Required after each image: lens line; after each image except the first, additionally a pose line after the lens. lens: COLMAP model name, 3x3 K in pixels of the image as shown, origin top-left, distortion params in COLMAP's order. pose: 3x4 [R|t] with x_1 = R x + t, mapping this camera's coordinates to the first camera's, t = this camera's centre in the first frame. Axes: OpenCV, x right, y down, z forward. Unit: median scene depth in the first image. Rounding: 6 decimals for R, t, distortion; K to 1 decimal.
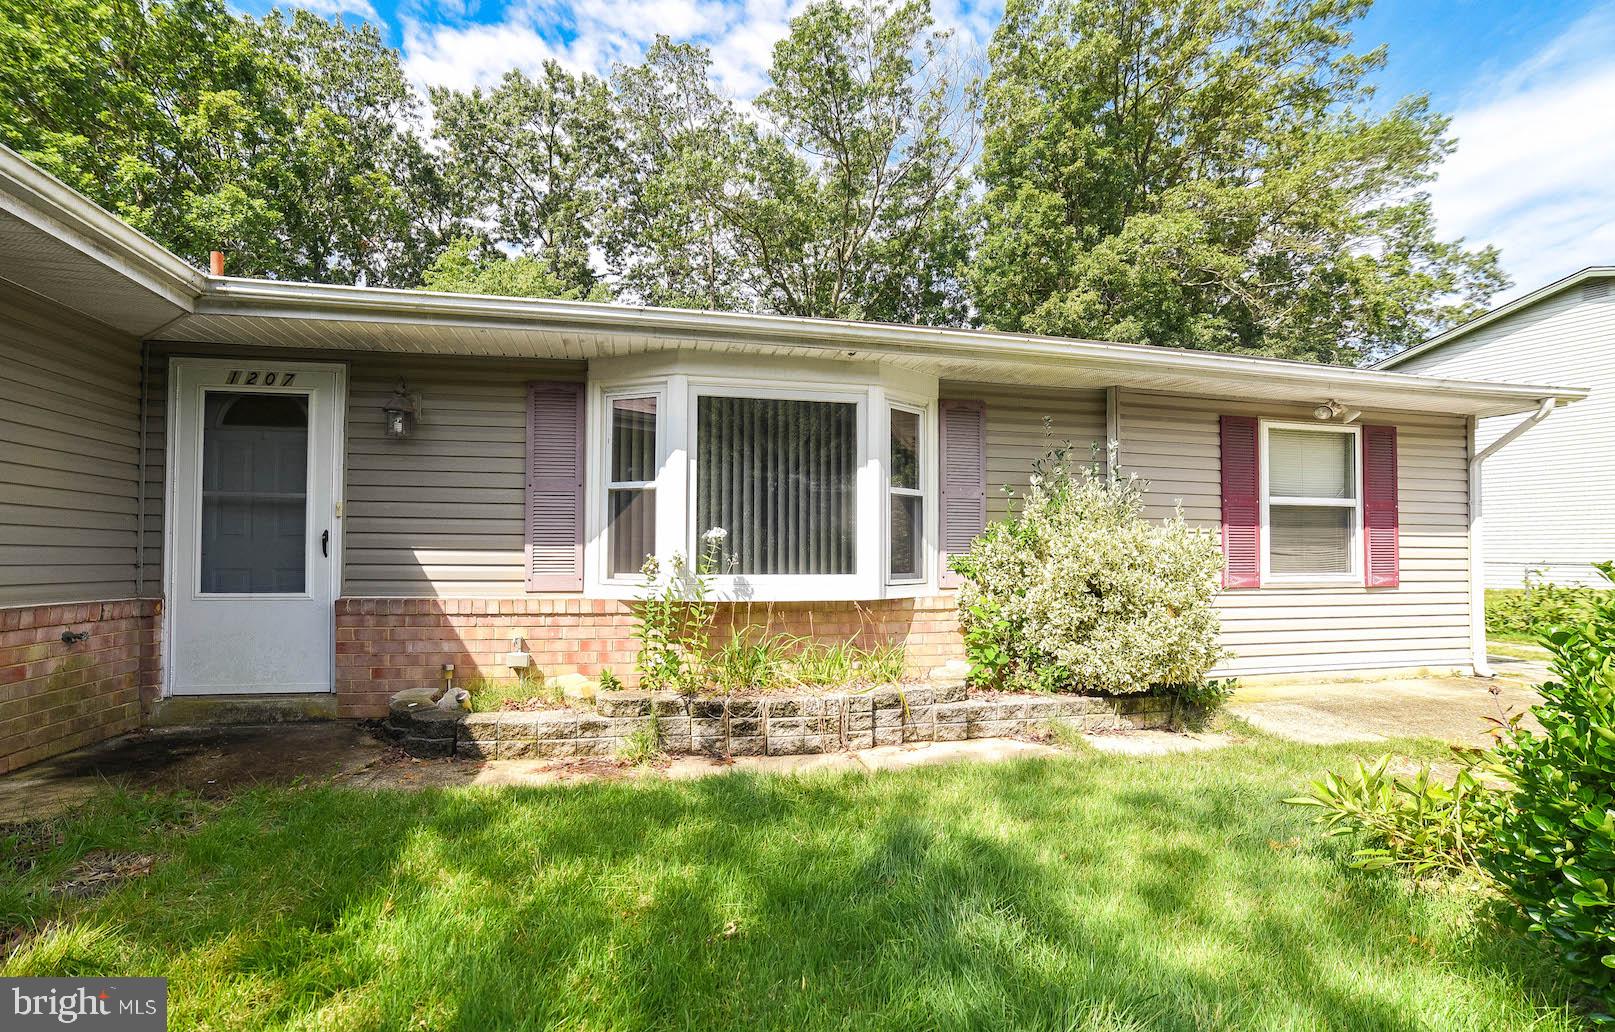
lens RADIAL K [[716.9, 0, 781.4], [0, 716.9, 540.8], [0, 0, 1]] dist [-0.065019, 0.025213]
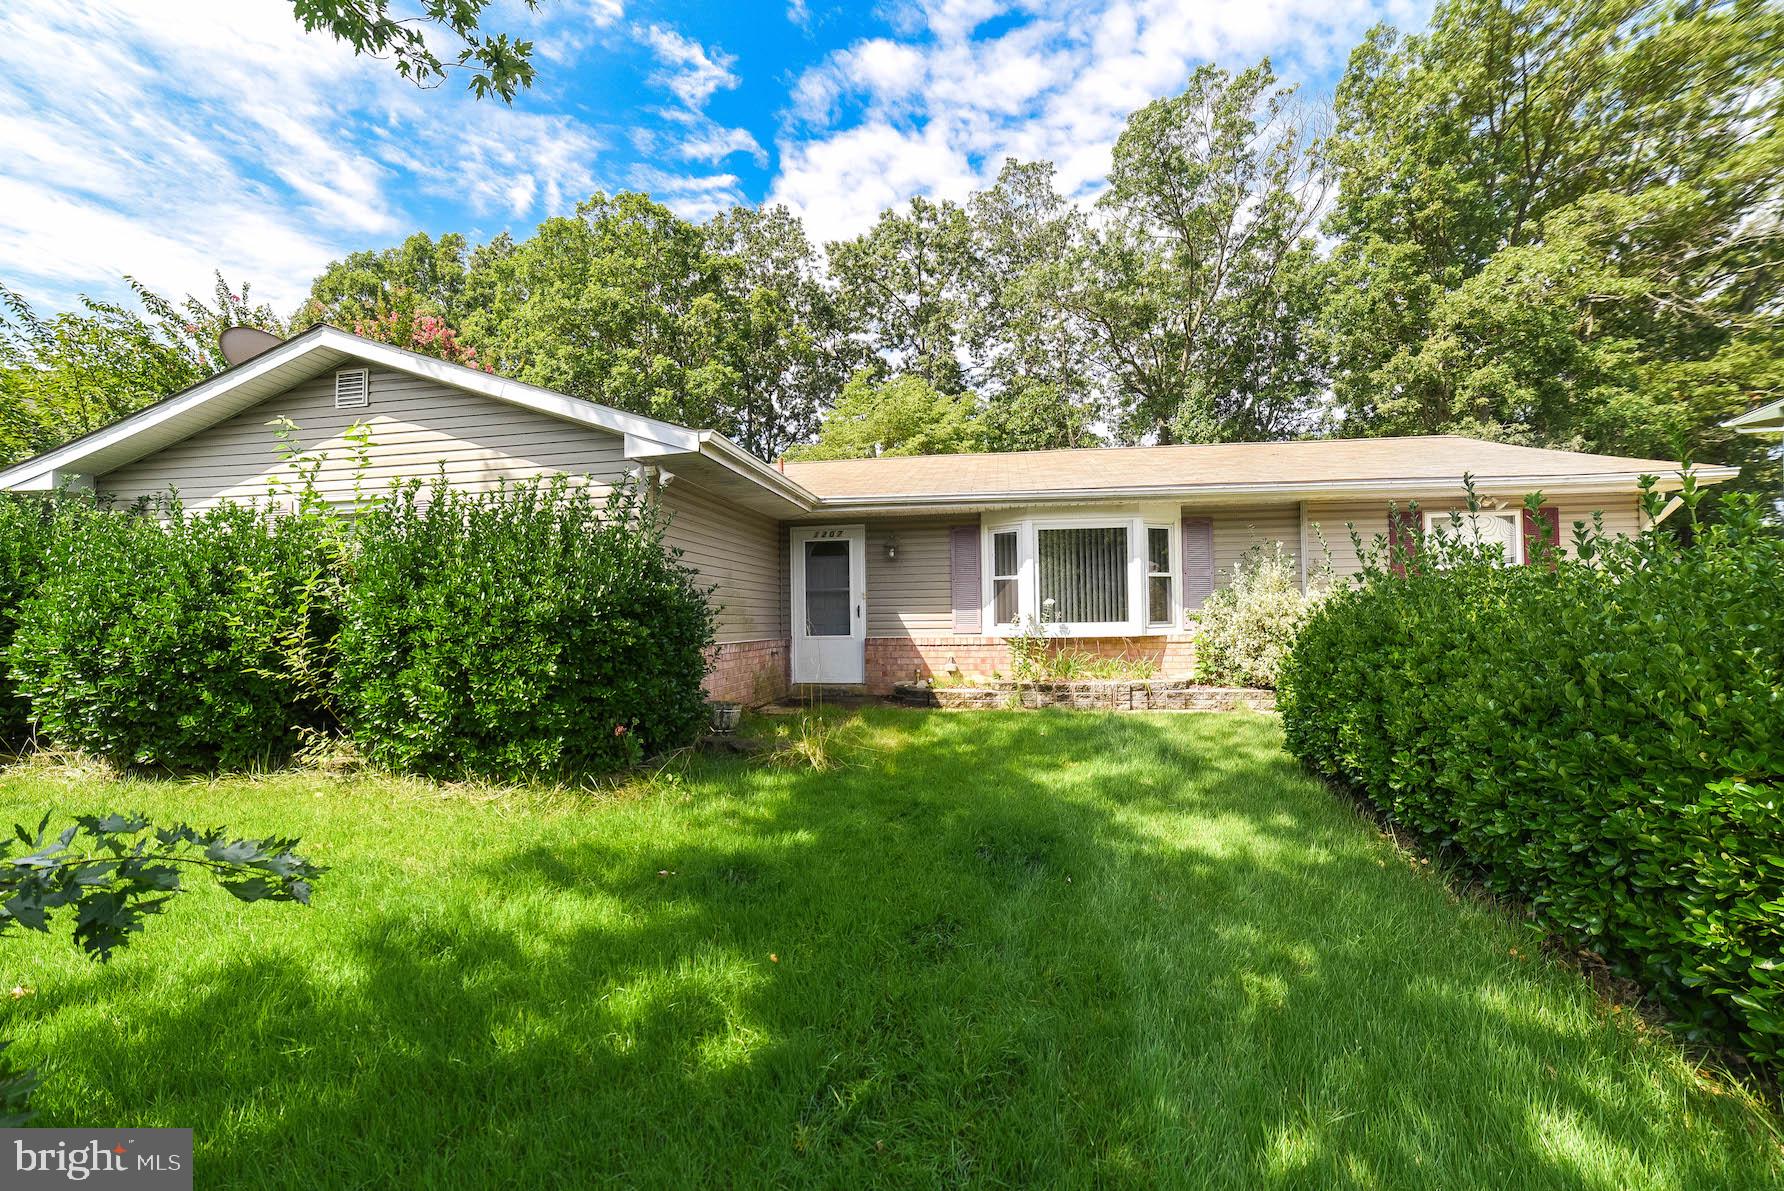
lens RADIAL K [[716.1, 0, 895.0], [0, 716.1, 606.7], [0, 0, 1]] dist [-0.097616, 0.039270]
pose [[0.937962, -0.023672, -0.345930, 0.132875], [0.026664, 0.999637, 0.003891, -0.011332], [0.345712, -0.012874, 0.938252, -0.686243]]
